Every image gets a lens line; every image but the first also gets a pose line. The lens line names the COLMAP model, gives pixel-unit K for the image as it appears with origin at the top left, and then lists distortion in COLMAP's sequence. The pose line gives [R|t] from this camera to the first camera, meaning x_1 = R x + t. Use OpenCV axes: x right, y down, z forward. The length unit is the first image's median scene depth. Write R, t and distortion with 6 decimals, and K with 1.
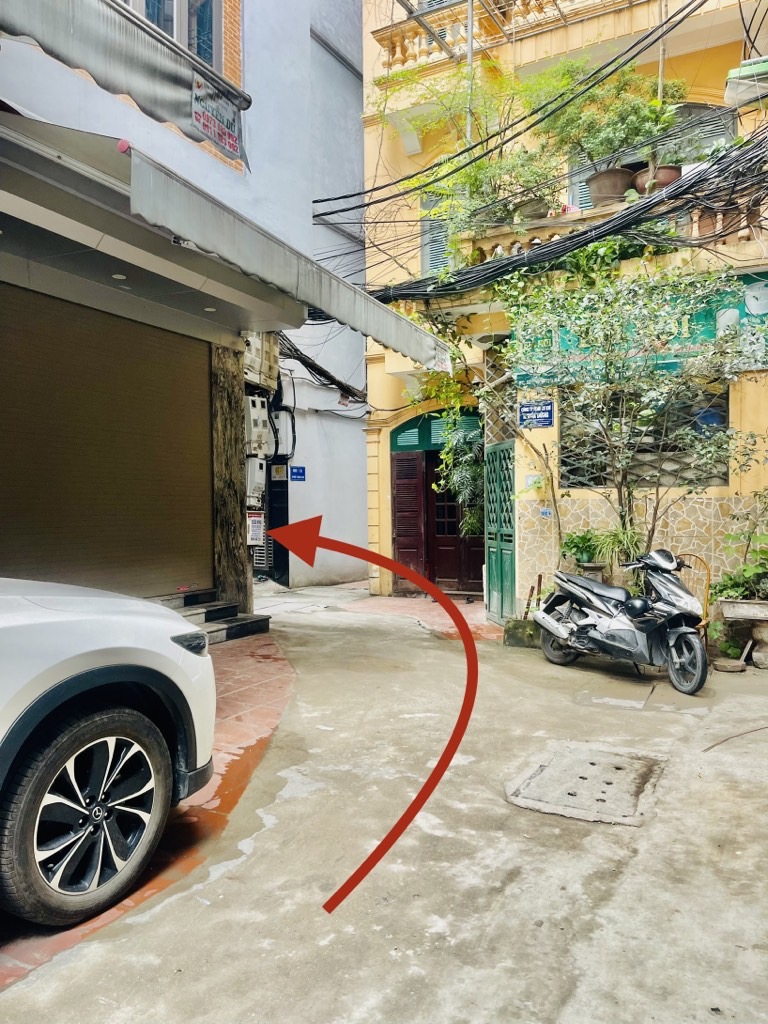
lens RADIAL K [[776.6, 0, 385.4], [0, 776.6, 509.8], [0, 0, 1]] dist [-0.014668, -0.021143]
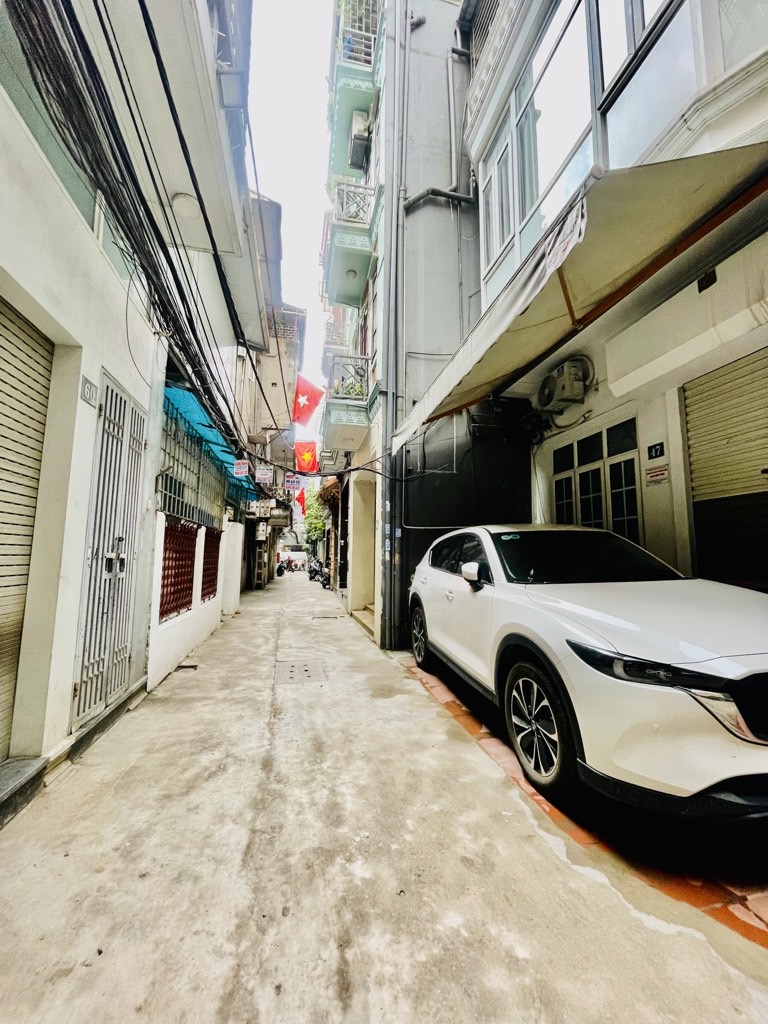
lens RADIAL K [[409.5, 0, 391.7], [0, 409.5, 512.5], [0, 0, 1]] dist [-0.001540, 0.000090]
pose [[-0.774677, -0.064558, -0.629053, 0.486585], [-0.000731, 0.994866, -0.101201, 0.017884], [0.632357, -0.077939, -0.770747, 1.585090]]
